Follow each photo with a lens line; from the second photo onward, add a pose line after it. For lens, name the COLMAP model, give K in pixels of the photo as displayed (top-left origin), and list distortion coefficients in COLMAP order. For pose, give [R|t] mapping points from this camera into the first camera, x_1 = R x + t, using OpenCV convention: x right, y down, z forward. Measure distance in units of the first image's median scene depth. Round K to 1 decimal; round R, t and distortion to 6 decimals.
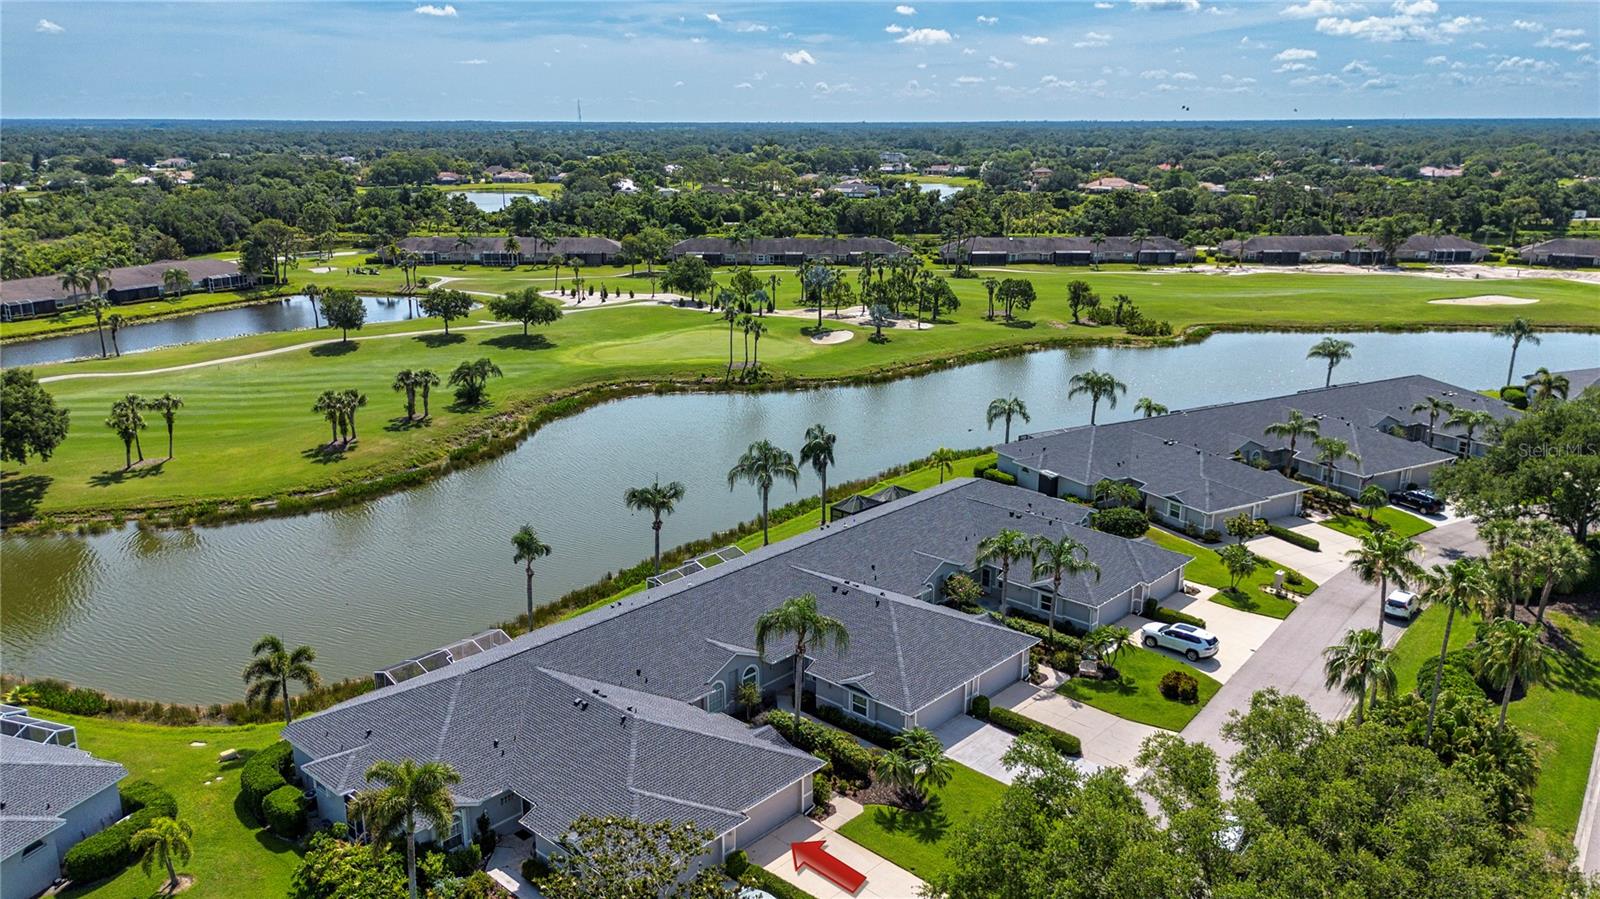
lens RADIAL K [[1191.4, 0, 802.2], [0, 1191.4, 449.6], [0, 0, 1]] dist [0.096484, -0.147291]
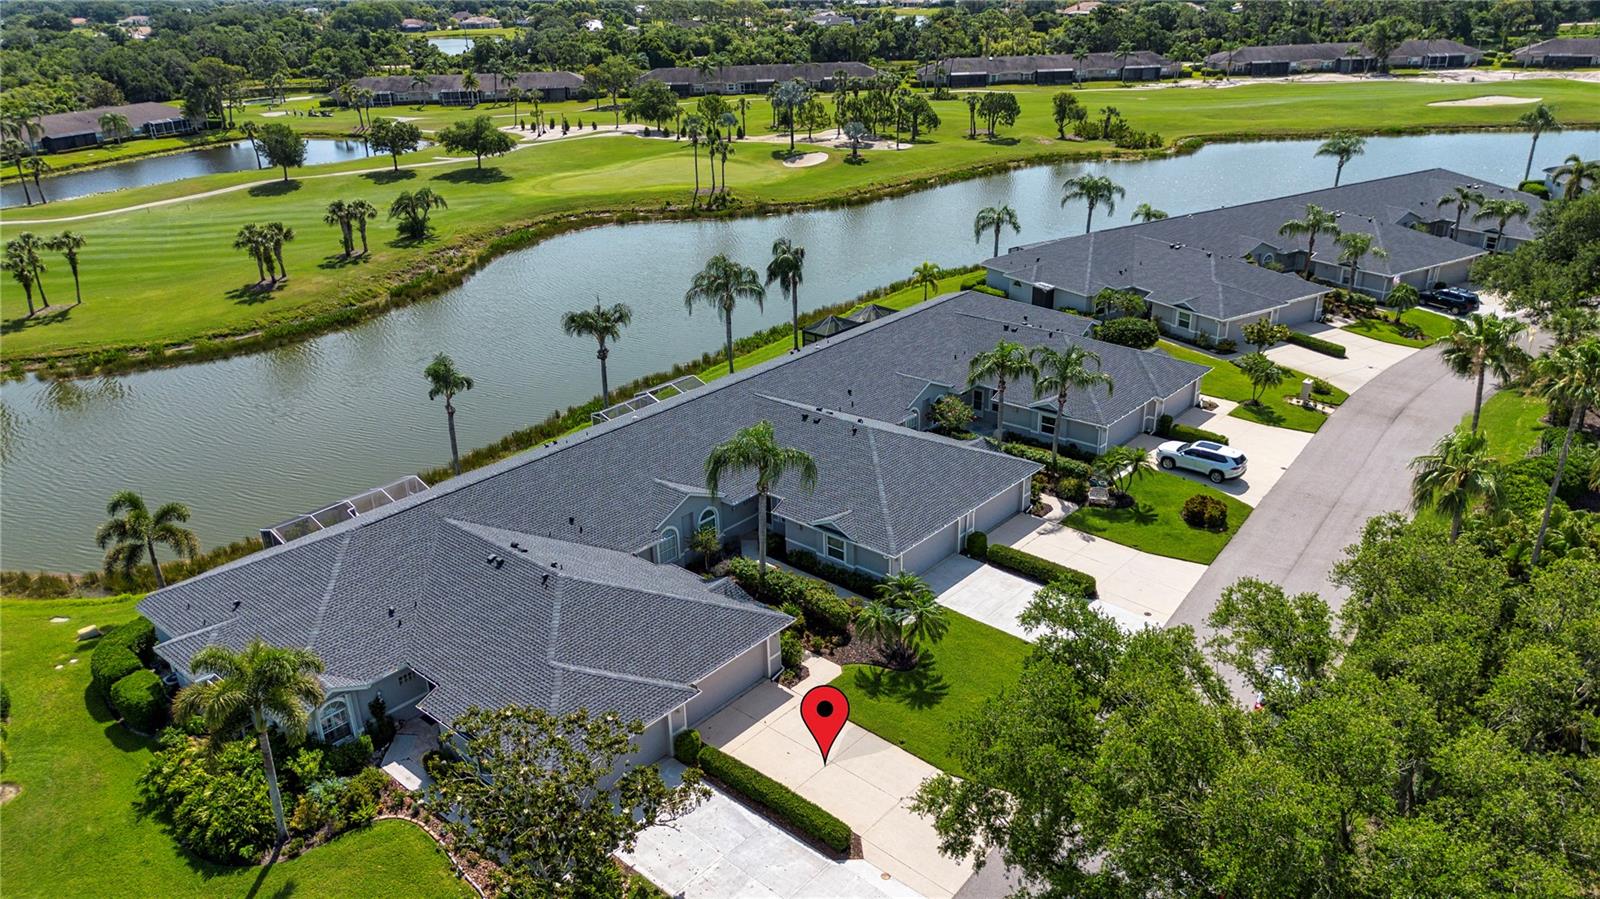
lens RADIAL K [[1141.4, 0, 800.0], [0, 1141.4, 449.5], [0, 0, 1]] dist [0.051623, -0.044058]
pose [[0.999350, -0.035545, 0.005932, 0.012325], [0.034458, 0.990725, 0.131438, 0.021709], [-0.010549, -0.131149, 0.991307, 0.123935]]
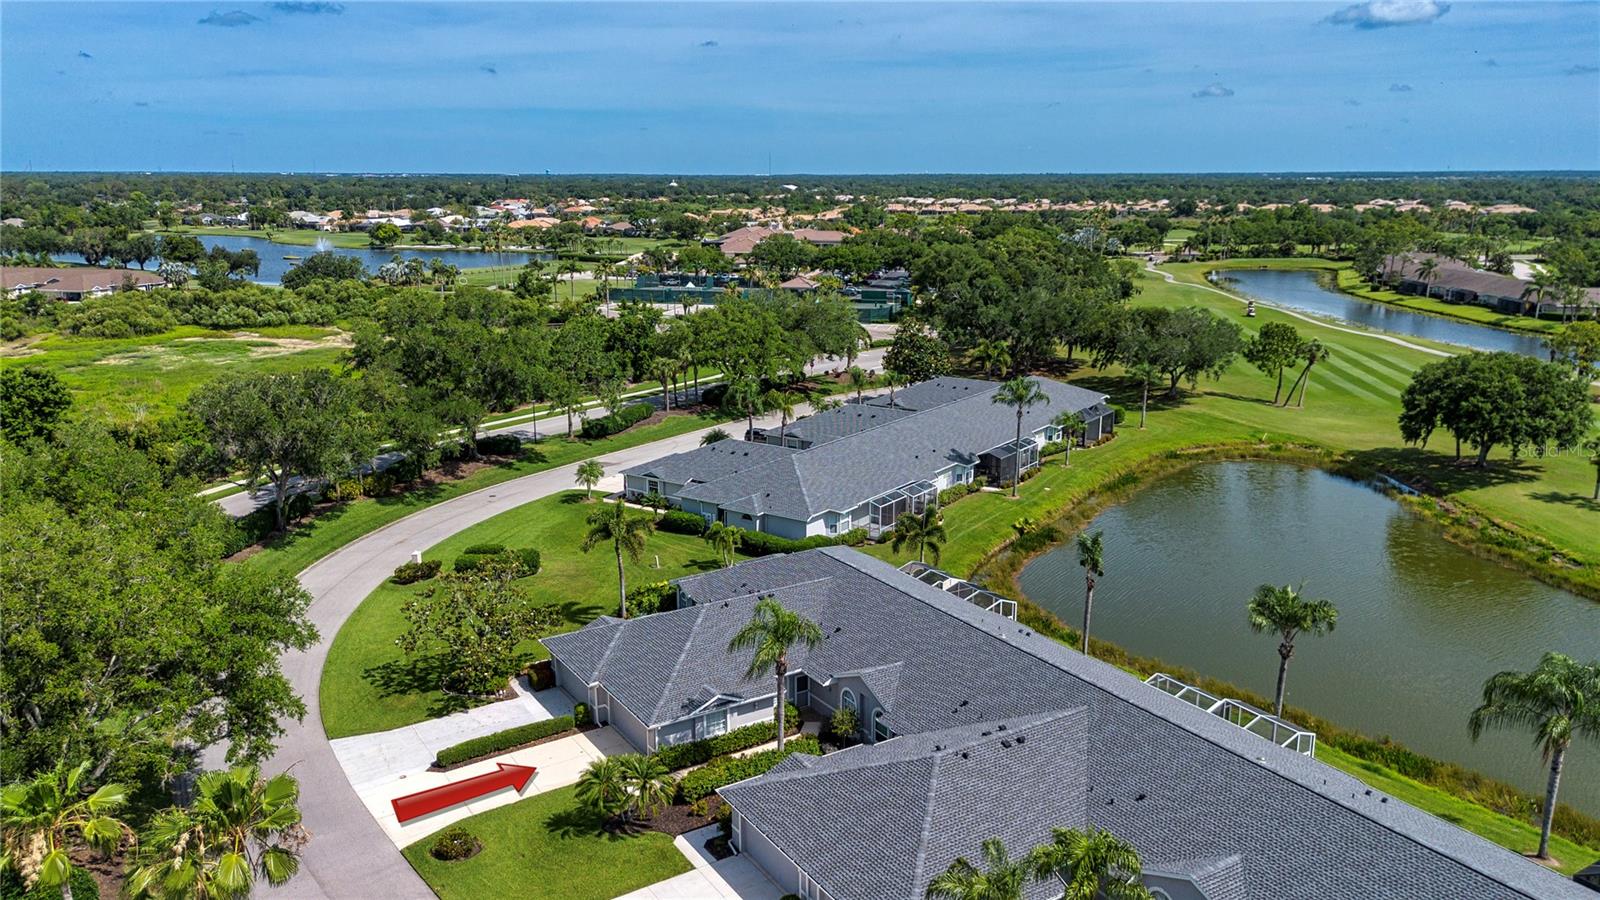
lens RADIAL K [[1141.4, 0, 800.0], [0, 1141.4, 450.0], [0, 0, 1]] dist [0.051623, -0.044058]
pose [[-0.280462, 0.212827, -0.935973, 0.420405], [-0.251175, 0.924859, 0.285564, -0.123007], [0.926419, 0.315183, -0.205931, 0.658885]]
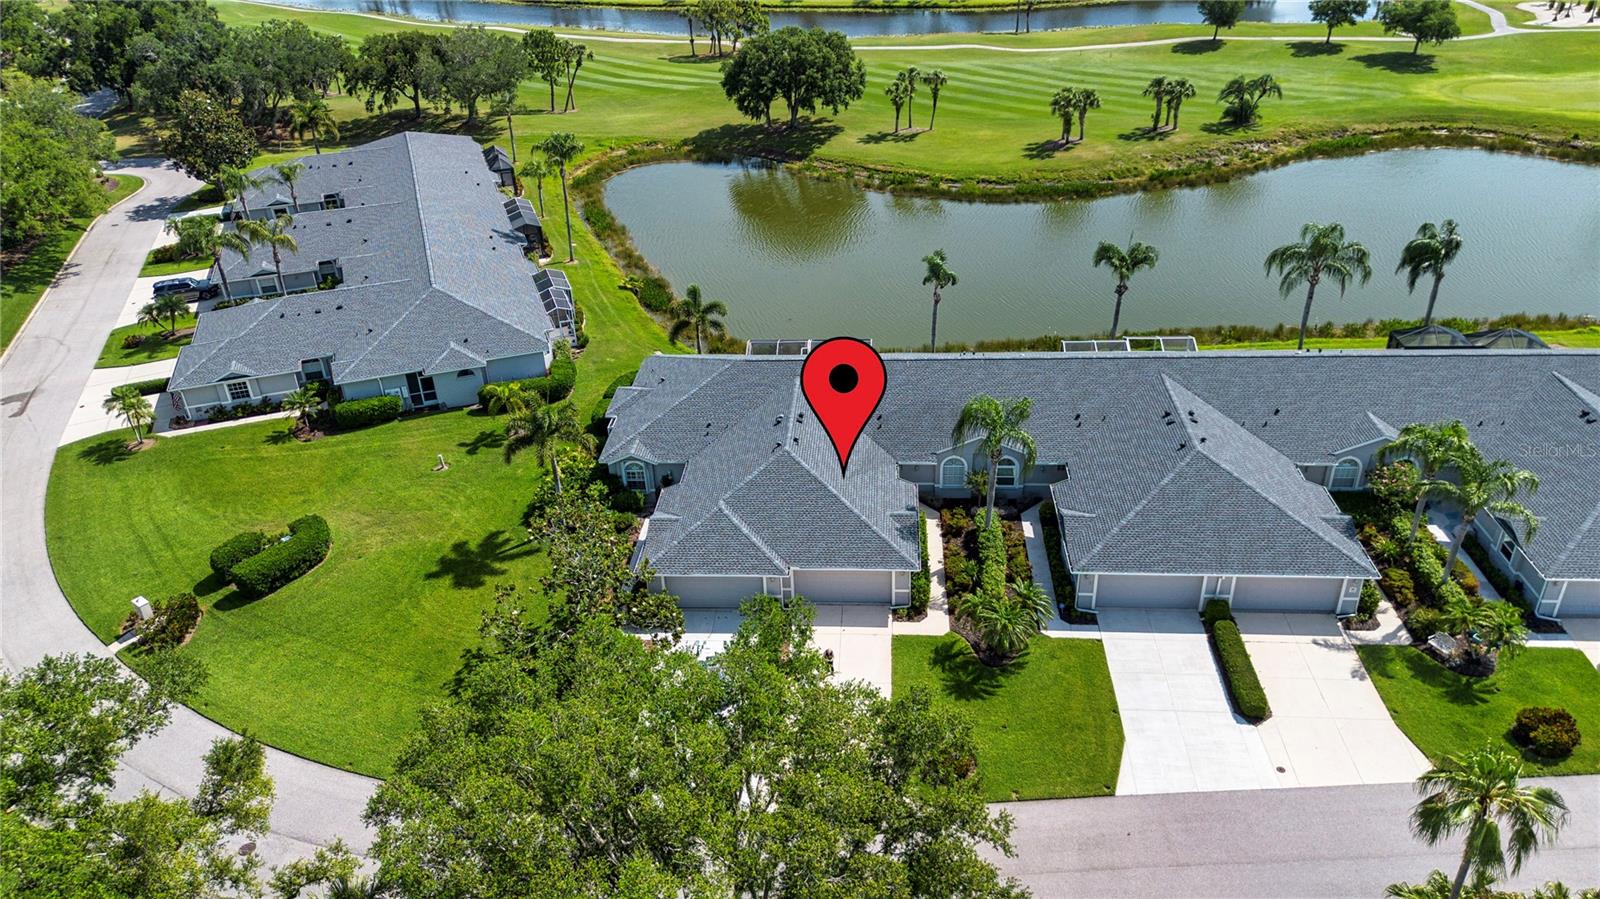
lens RADIAL K [[1141.4, 0, 800.0], [0, 1141.4, 449.5], [0, 0, 1]] dist [0.051623, -0.044058]
pose [[0.618309, 0.361544, -0.697840, 0.289992], [-0.171005, 0.928525, 0.329543, -0.052325], [0.767106, -0.084425, 0.635941, 0.203053]]
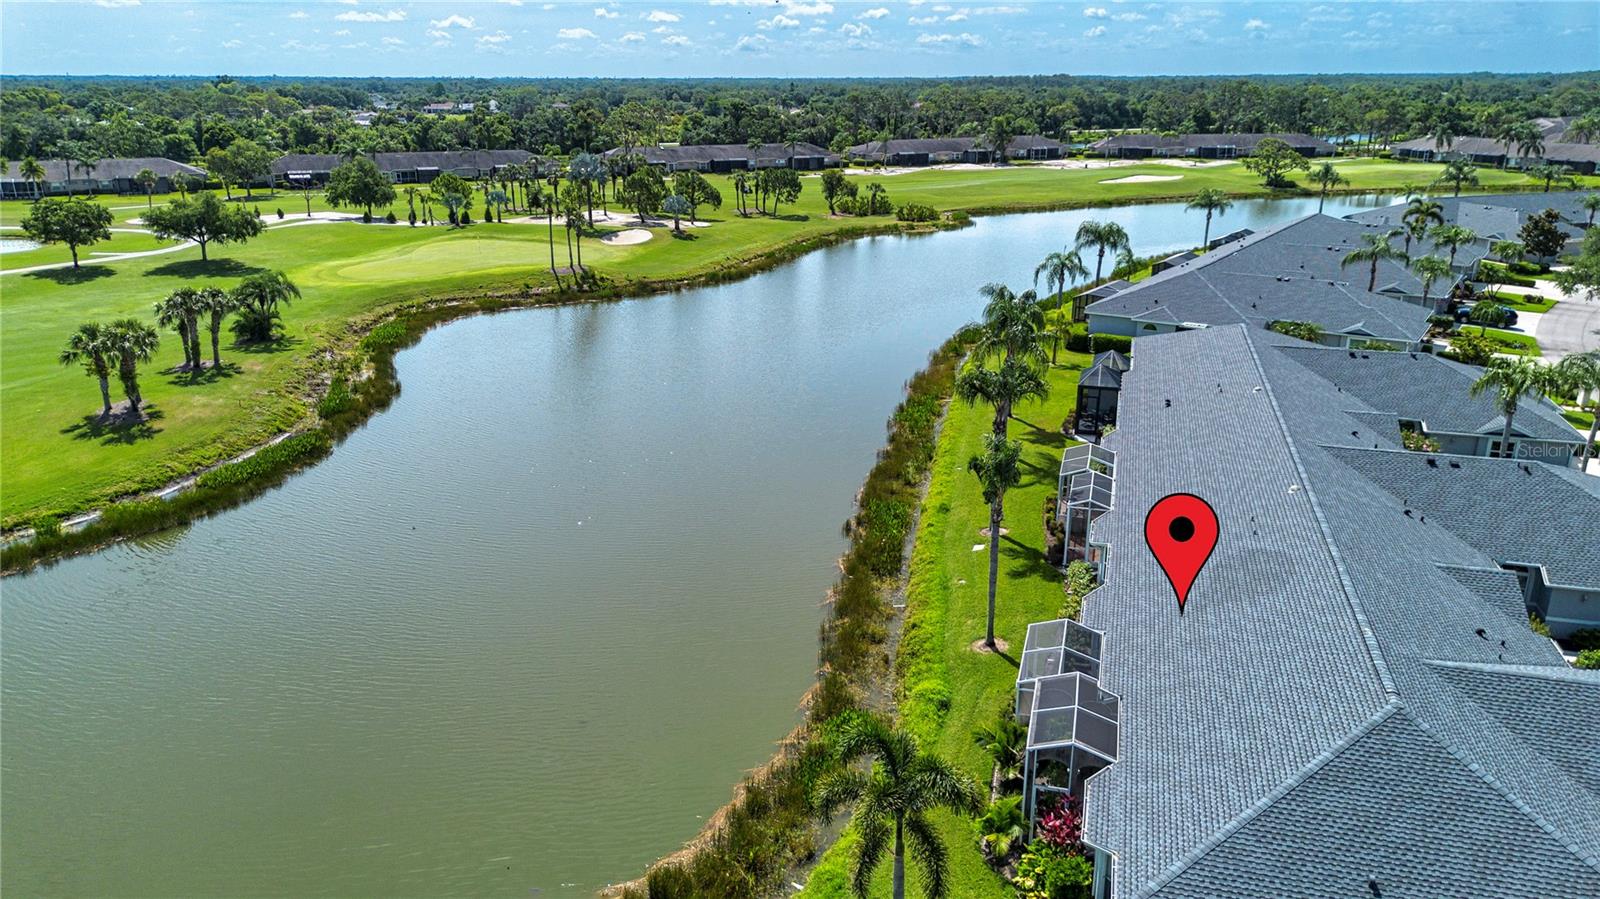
lens RADIAL K [[1141.4, 0, 800.0], [0, 1141.4, 449.5], [0, 0, 1]] dist [0.051623, -0.044058]
pose [[0.894334, -0.139076, 0.425235, -0.371664], [0.119855, 0.990193, 0.071777, 0.014164], [-0.431048, -0.013226, 0.902232, 0.382883]]
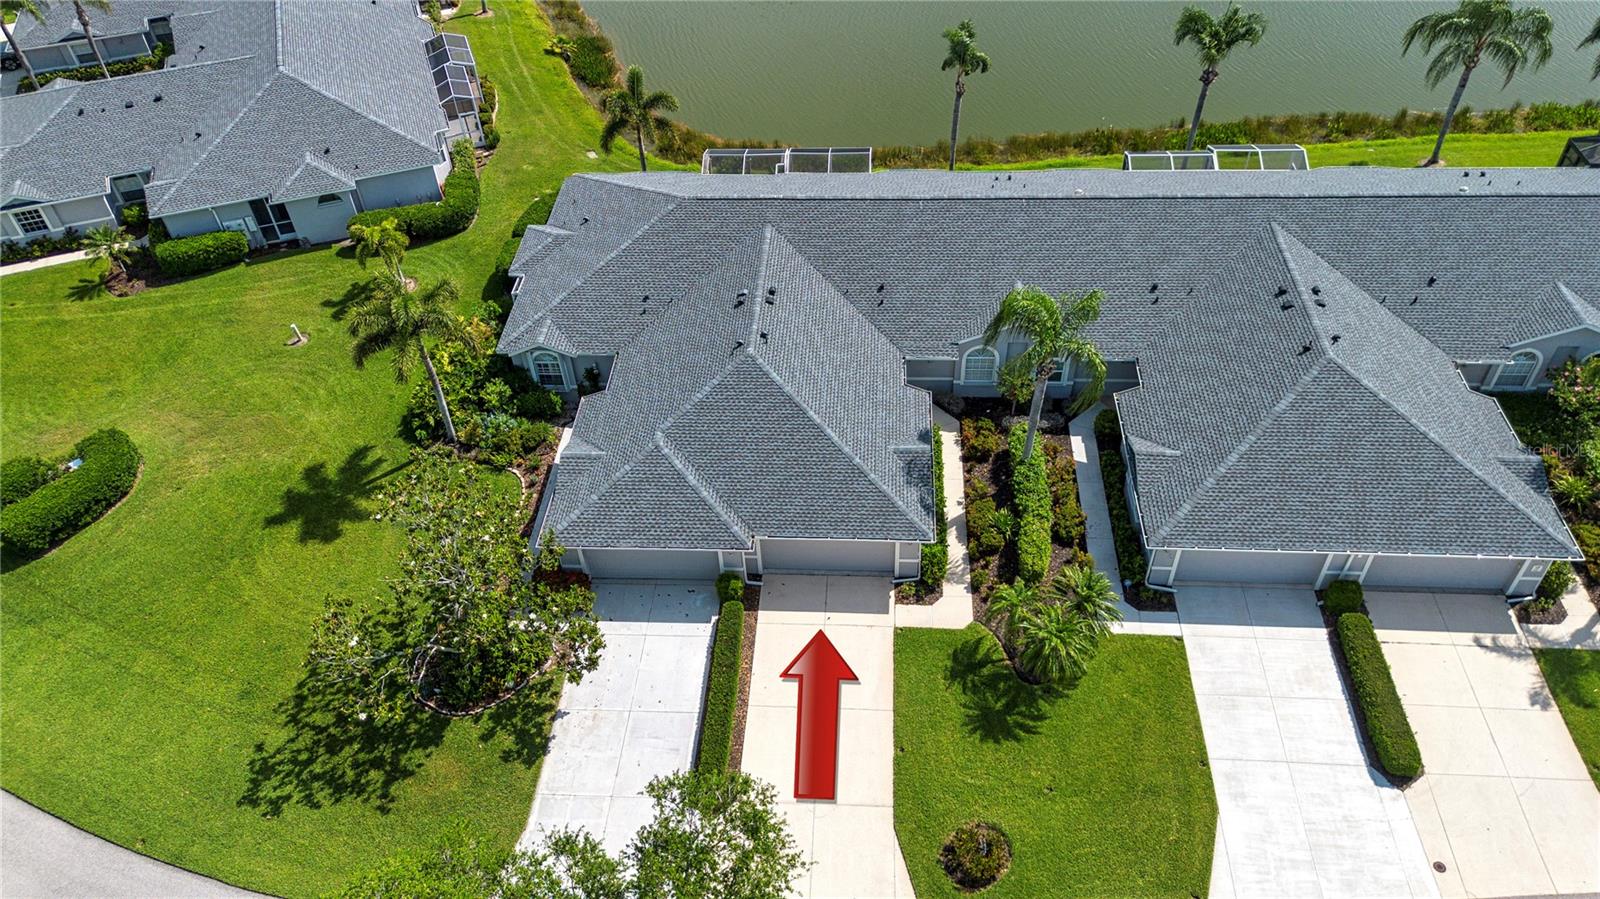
lens RADIAL K [[1141.4, 0, 800.0], [0, 1141.4, 449.5], [0, 0, 1]] dist [0.051623, -0.044058]
pose [[0.623712, 0.518185, -0.585208, 0.169223], [-0.169671, 0.820580, 0.545765, -0.059640], [0.763017, -0.241108, 0.599727, 0.309269]]
